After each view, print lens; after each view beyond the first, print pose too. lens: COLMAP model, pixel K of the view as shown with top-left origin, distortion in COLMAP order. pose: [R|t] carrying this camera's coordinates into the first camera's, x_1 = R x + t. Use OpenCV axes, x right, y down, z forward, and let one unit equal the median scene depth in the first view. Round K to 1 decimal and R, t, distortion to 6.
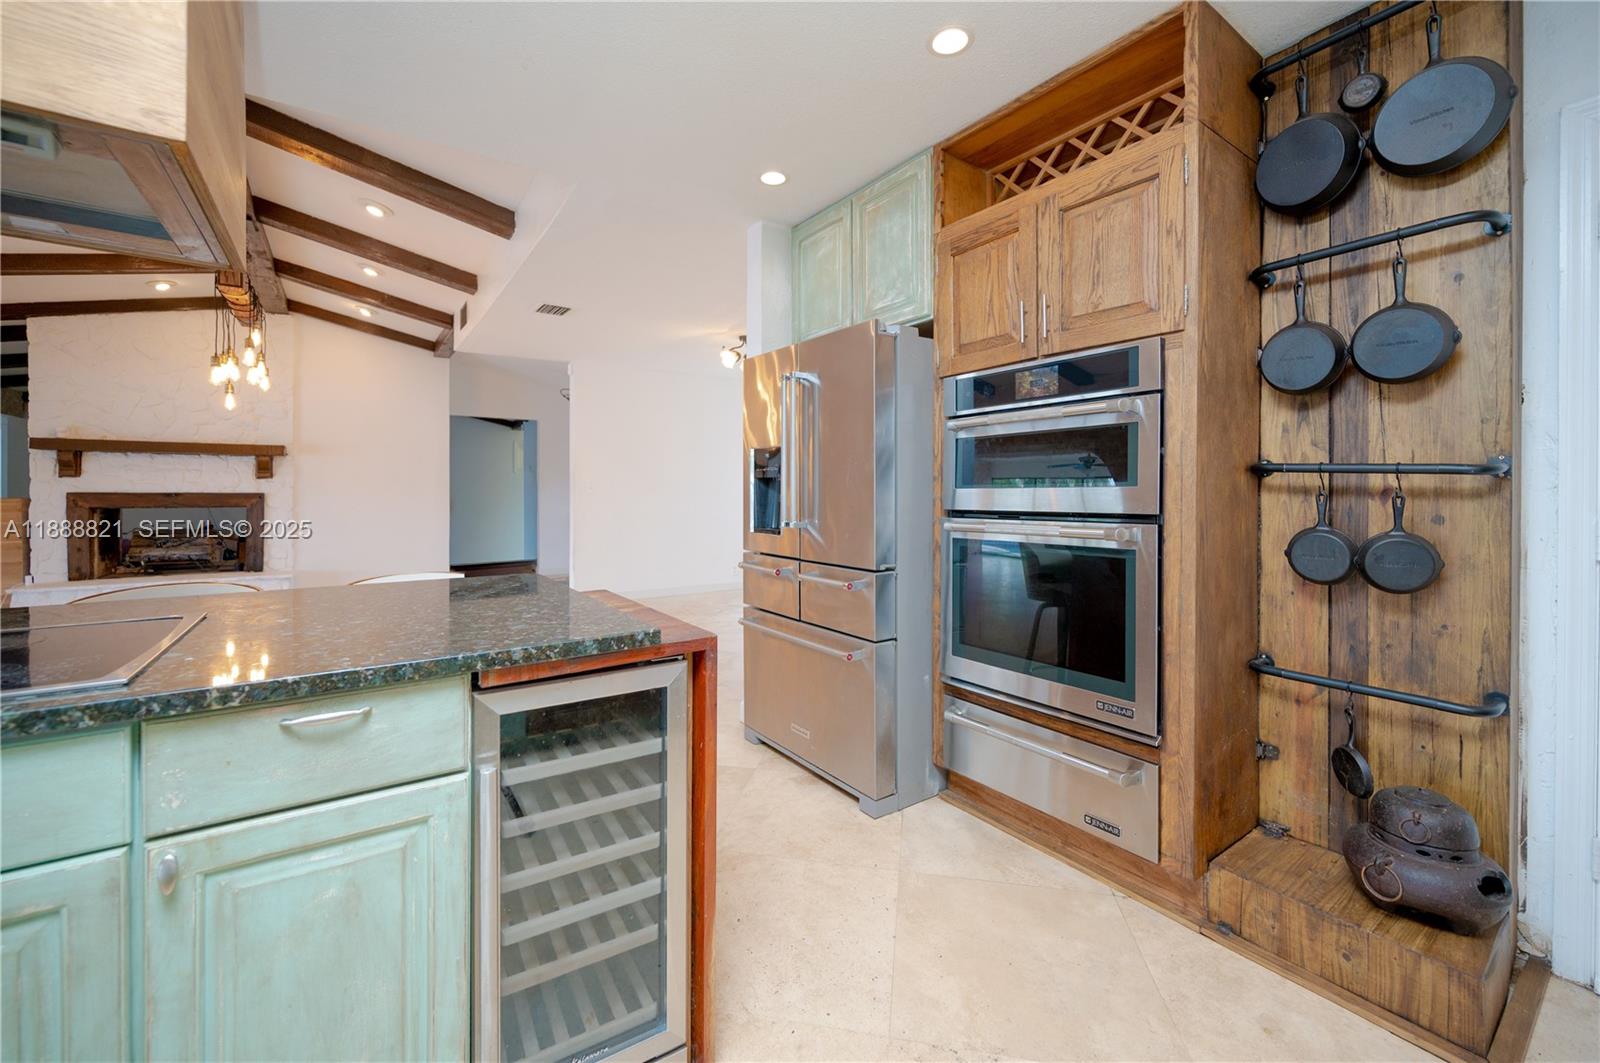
lens RADIAL K [[625.5, 0, 796.0], [0, 625.5, 525.9], [0, 0, 1]] dist [-0.000913, -0.000737]
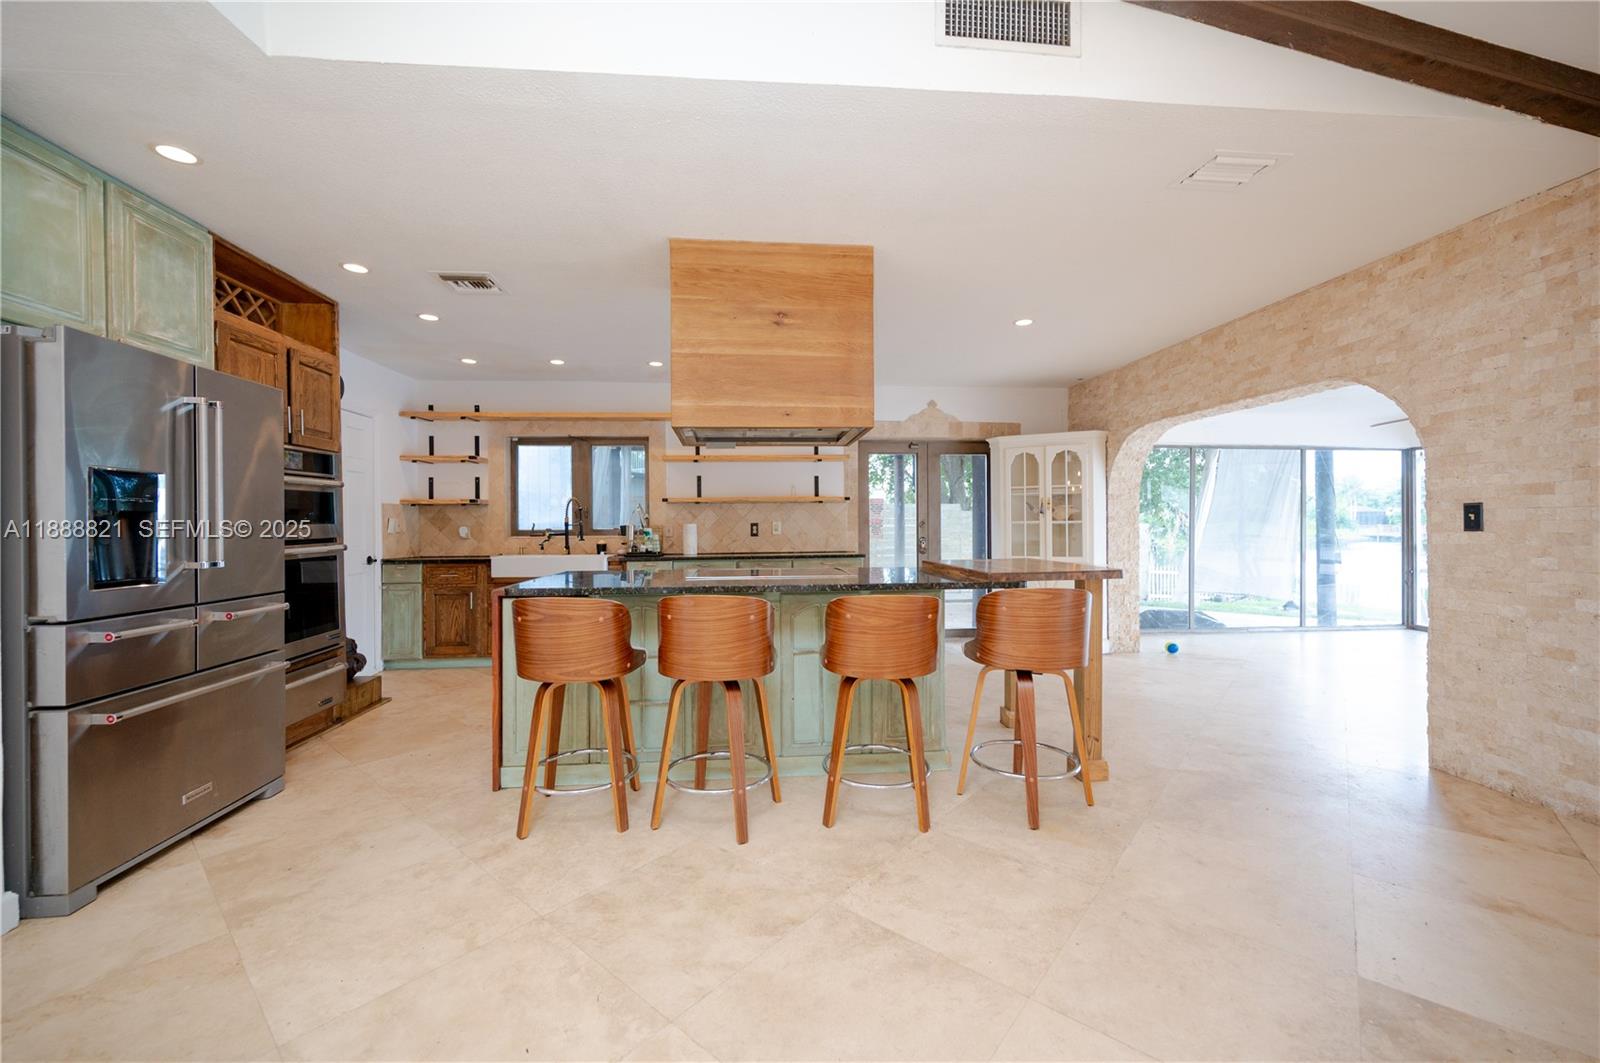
lens RADIAL K [[625.5, 0, 796.0], [0, 625.5, 525.9], [0, 0, 1]] dist [-0.000913, -0.000737]
pose [[-0.862131, -0.022679, 0.506178, -1.318861], [0.003166, 0.998737, 0.050141, -0.112827], [-0.506676, 0.044831, -0.860970, 1.465468]]
